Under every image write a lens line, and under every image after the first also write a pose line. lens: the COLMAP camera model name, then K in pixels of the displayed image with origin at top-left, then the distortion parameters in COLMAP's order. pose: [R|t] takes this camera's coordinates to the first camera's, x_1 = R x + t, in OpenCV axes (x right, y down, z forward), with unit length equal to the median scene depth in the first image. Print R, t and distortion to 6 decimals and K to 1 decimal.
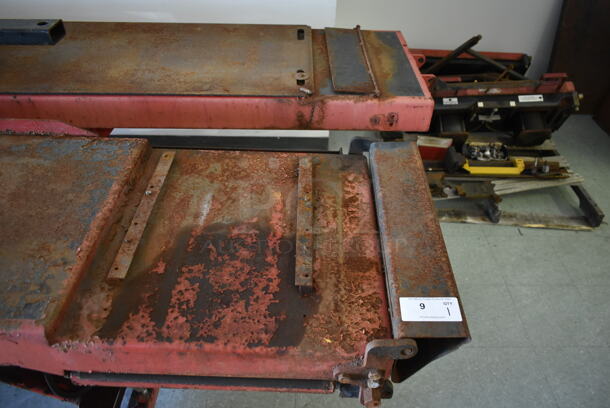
lens RADIAL K [[469.4, 0, 305.0], [0, 469.4, 204.0], [0, 0, 1]] dist [-0.024403, 0.011352]
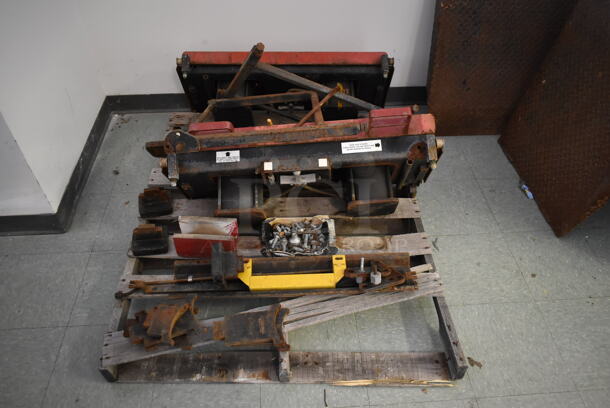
lens RADIAL K [[469.4, 0, 305.0], [0, 469.4, 204.0], [0, 0, 1]] dist [-0.024403, 0.011352]
pose [[0.998327, -0.049693, 0.029563, 0.393133], [0.047011, 0.995240, 0.085368, -0.209536], [-0.033664, -0.083836, 0.995911, 0.407831]]
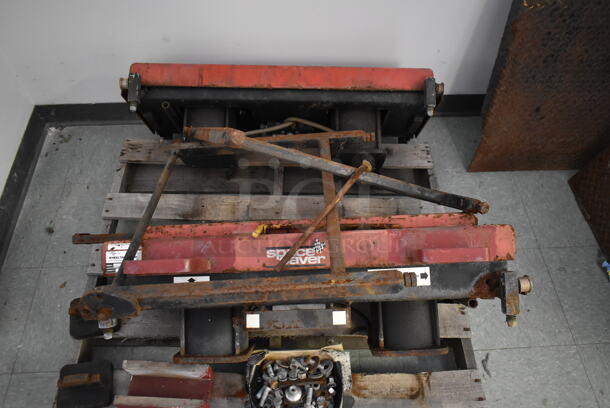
lens RADIAL K [[469.4, 0, 305.0], [0, 469.4, 204.0], [0, 0, 1]] dist [-0.024403, 0.011352]
pose [[0.998993, -0.036819, 0.025628, 0.401623], [0.028199, 0.959712, 0.279567, -0.394154], [-0.034889, -0.278563, 0.959784, 0.656613]]
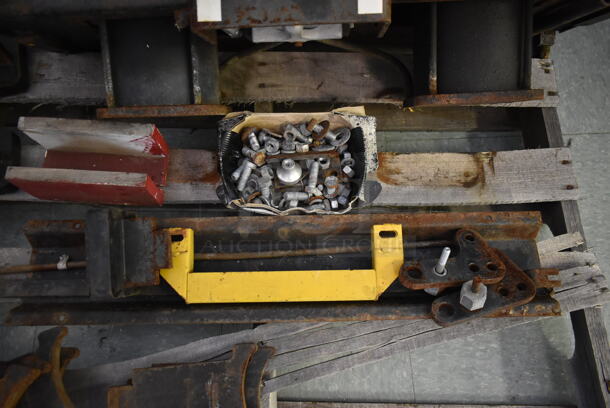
lens RADIAL K [[469.4, 0, 305.0], [0, 469.4, 204.0], [0, 0, 1]] dist [-0.024403, 0.011352]
pose [[0.999263, -0.038274, 0.002998, 0.403528], [0.031025, 0.851037, 0.524188, -0.240138], [-0.022614, -0.523709, 0.851597, 0.769910]]
